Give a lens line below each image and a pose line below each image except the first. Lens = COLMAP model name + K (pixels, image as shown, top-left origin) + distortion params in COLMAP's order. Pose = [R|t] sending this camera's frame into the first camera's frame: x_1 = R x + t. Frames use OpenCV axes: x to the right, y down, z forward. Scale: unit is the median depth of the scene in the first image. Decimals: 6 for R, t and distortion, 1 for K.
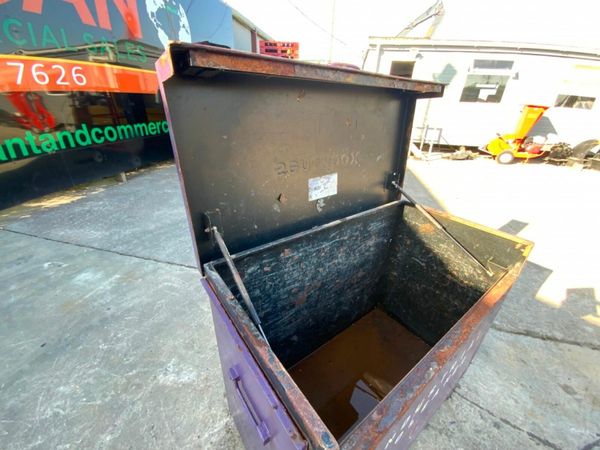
lens RADIAL K [[239.9, 0, 300.0], [0, 239.9, 225.0], [0, 0, 1]] dist [0.028283, -0.022006]
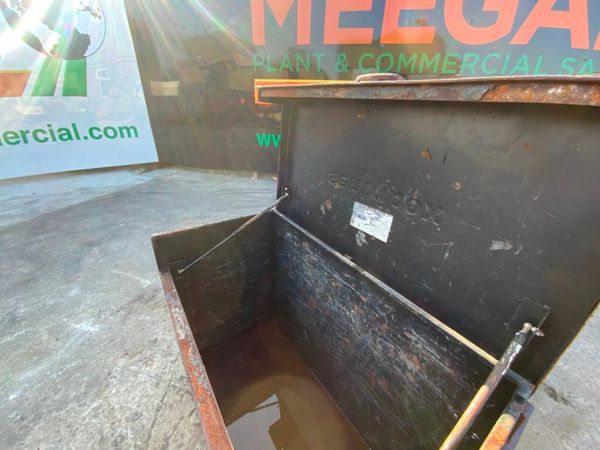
lens RADIAL K [[239.9, 0, 300.0], [0, 239.9, 225.0], [0, 0, 1]] dist [0.028283, -0.022006]
pose [[-0.023803, 0.417281, -0.908466, 0.566932], [-0.489047, 0.787710, 0.374628, -0.224563], [0.871933, 0.453199, 0.185320, 0.429389]]
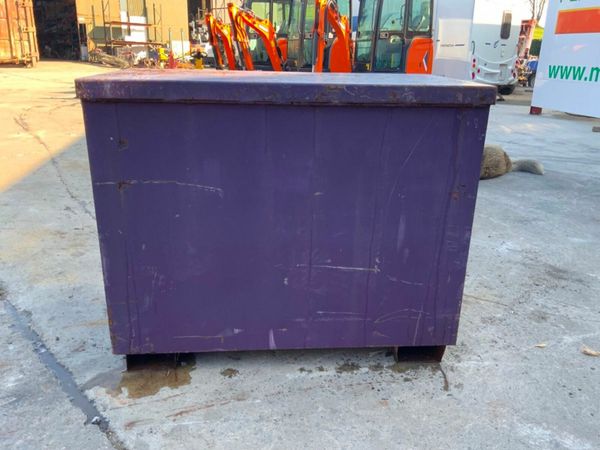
lens RADIAL K [[499.4, 0, 301.2], [0, 499.4, 224.1], [0, 0, 1]] dist [0.042035, -0.077917]
pose [[-0.842667, -0.223915, 0.489667, -0.390307], [0.197151, 0.717958, 0.667584, -0.395787], [-0.501043, 0.659089, -0.560854, 1.282886]]
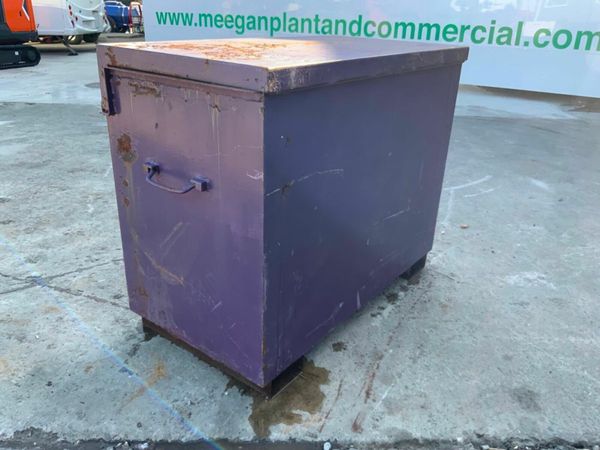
lens RADIAL K [[499.8, 0, 298.8], [0, 499.8, 226.3], [0, 0, 1]] dist [0.069173, -0.144412]
pose [[-0.960637, 0.050938, -0.273097, 0.503764], [-0.178037, 0.641754, 0.745959, -0.447325], [0.213258, 0.765217, -0.607424, 1.404189]]
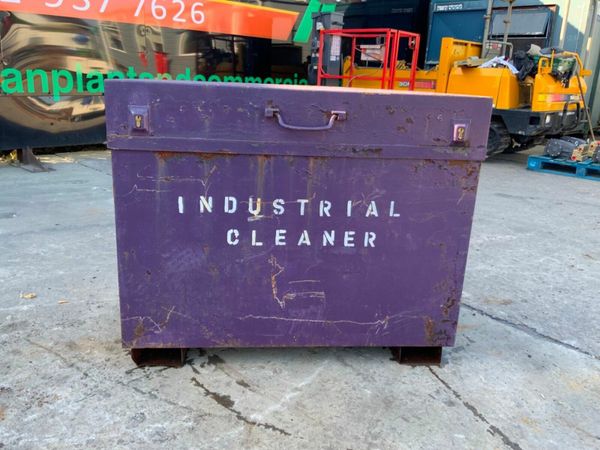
lens RADIAL K [[497.2, 0, 301.6], [0, 497.2, 221.3], [0, 0, 1]] dist [0.040726, -0.080076]
pose [[0.852938, 0.151459, -0.499557, 0.779872], [-0.252069, 0.957518, -0.140073, 0.480911], [0.457120, 0.245397, 0.854881, -0.304333]]
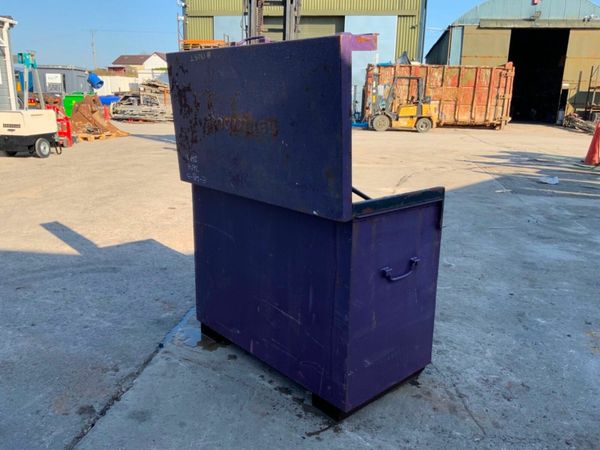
lens RADIAL K [[499.8, 0, 298.8], [0, 499.8, 226.3], [0, 0, 1]] dist [0.069173, -0.144412]
pose [[-0.089766, -0.277364, 0.956562, -1.234639], [0.427717, 0.856628, 0.288525, -0.245174], [-0.899444, 0.435038, 0.041737, 0.561490]]
